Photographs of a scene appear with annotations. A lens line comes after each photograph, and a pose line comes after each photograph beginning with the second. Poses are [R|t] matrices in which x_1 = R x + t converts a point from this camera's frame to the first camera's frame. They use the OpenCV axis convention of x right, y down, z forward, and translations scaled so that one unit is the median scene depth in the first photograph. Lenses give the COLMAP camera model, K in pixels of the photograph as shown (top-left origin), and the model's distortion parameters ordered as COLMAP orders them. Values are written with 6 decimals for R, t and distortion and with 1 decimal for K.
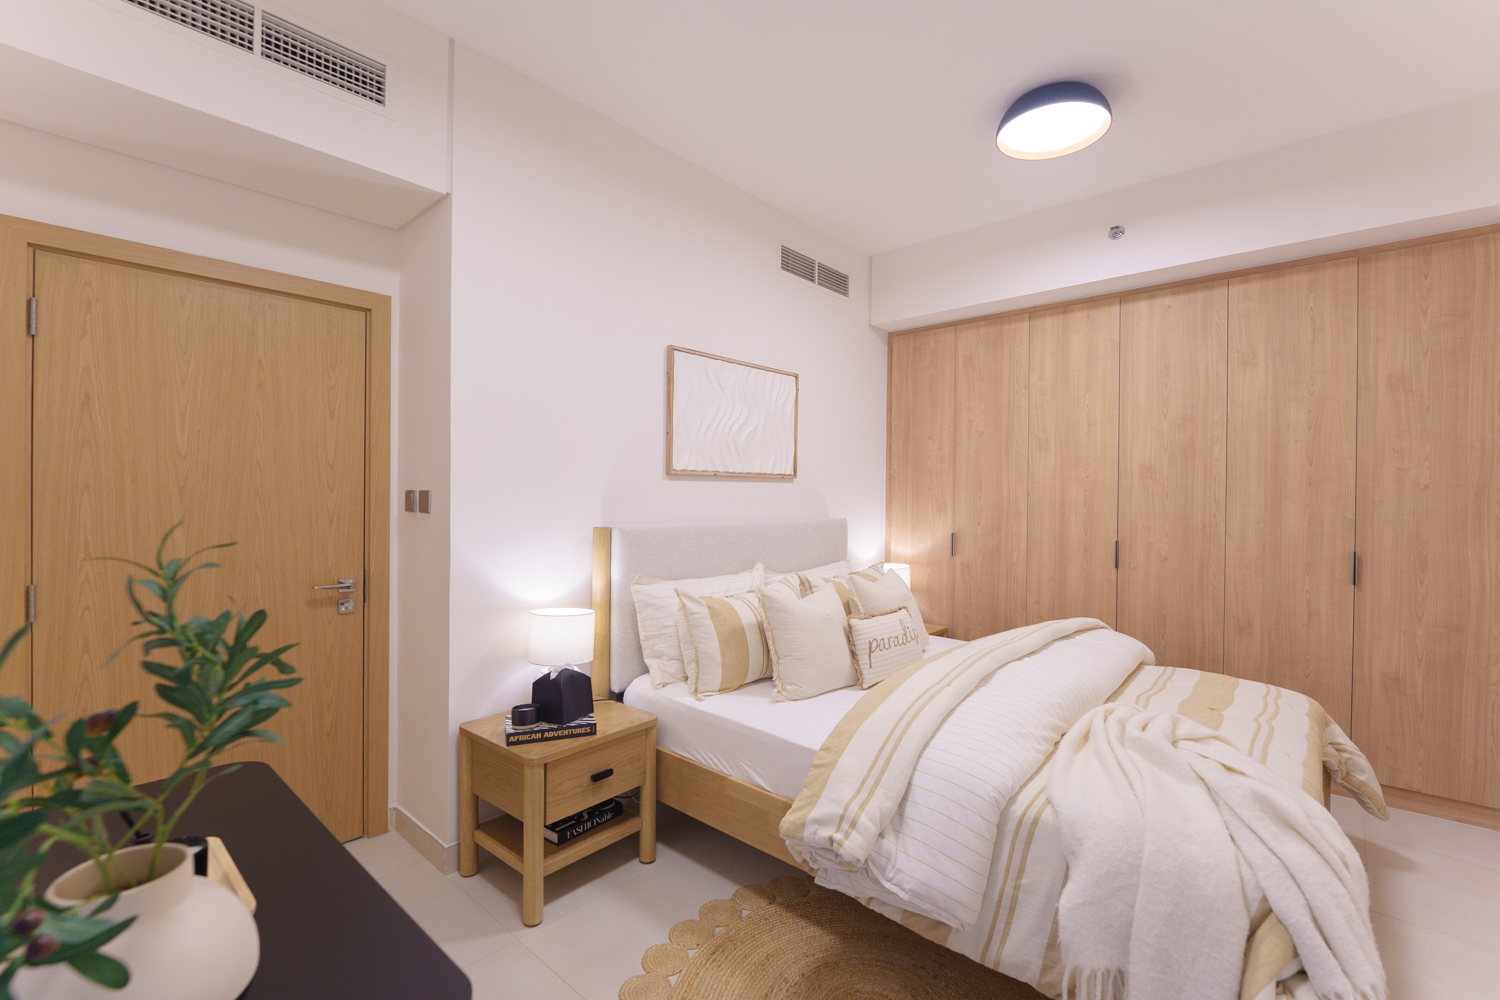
lens RADIAL K [[653.2, 0, 750.9], [0, 653.2, 495.9], [0, 0, 1]] dist [-0.009449, -0.000702]
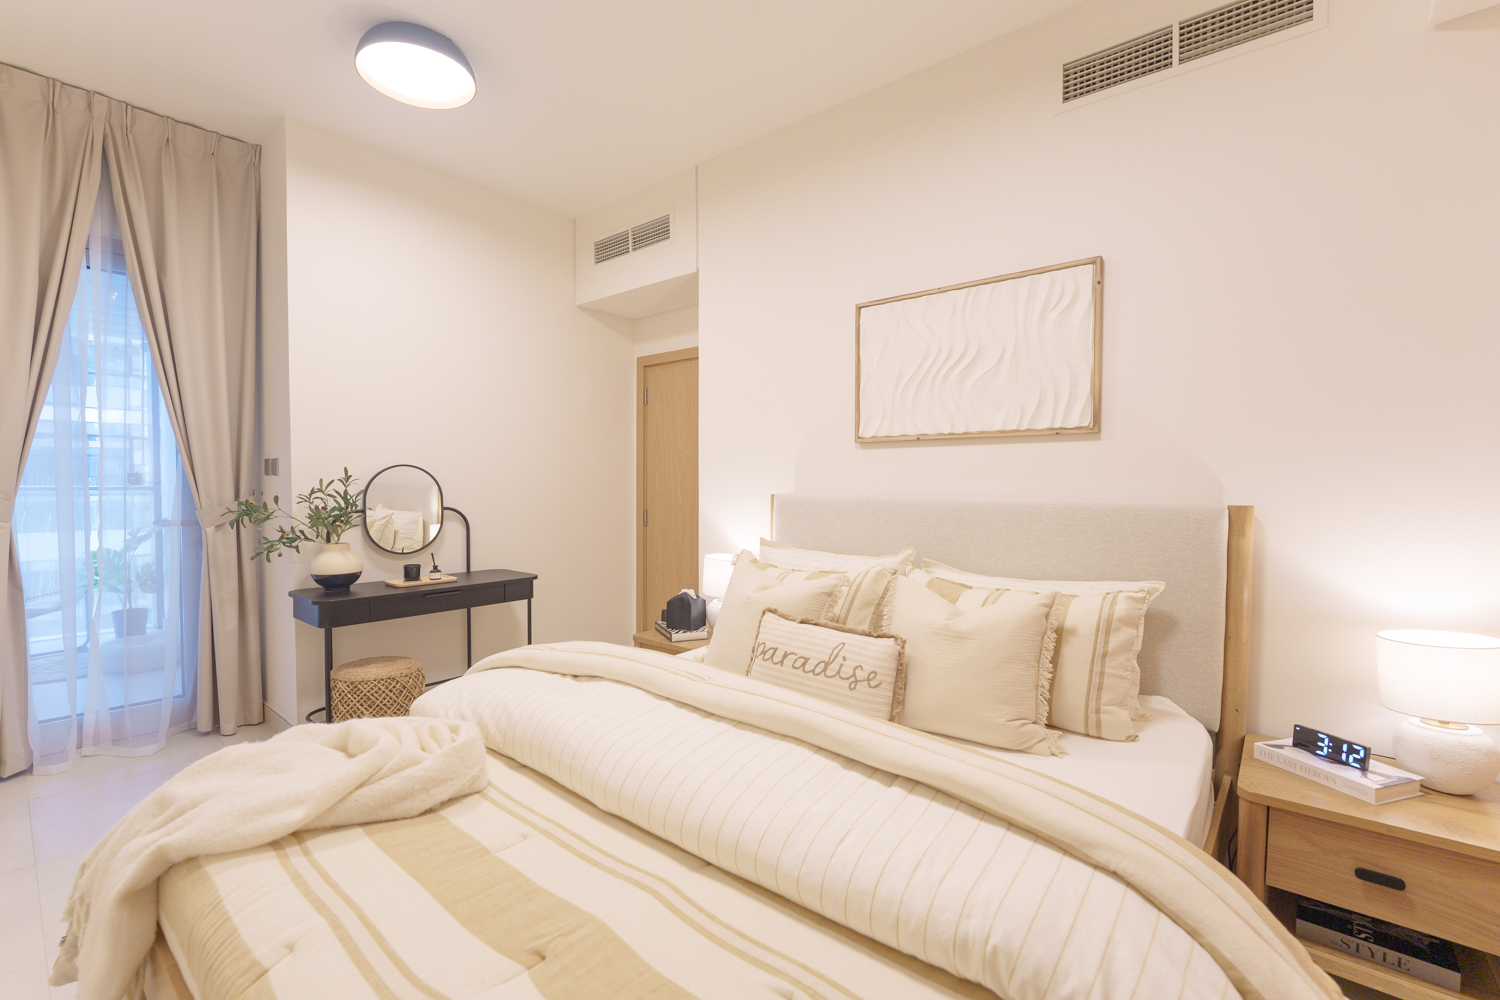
lens RADIAL K [[631.9, 0, 728.9], [0, 631.9, 499.2], [0, 0, 1]] dist [-0.002728, -0.000372]
pose [[0.034210, 0.016462, -0.999279, 0.776432], [-0.009423, 0.999825, 0.016149, 0.035030], [0.999370, 0.008864, 0.034359, 0.782712]]
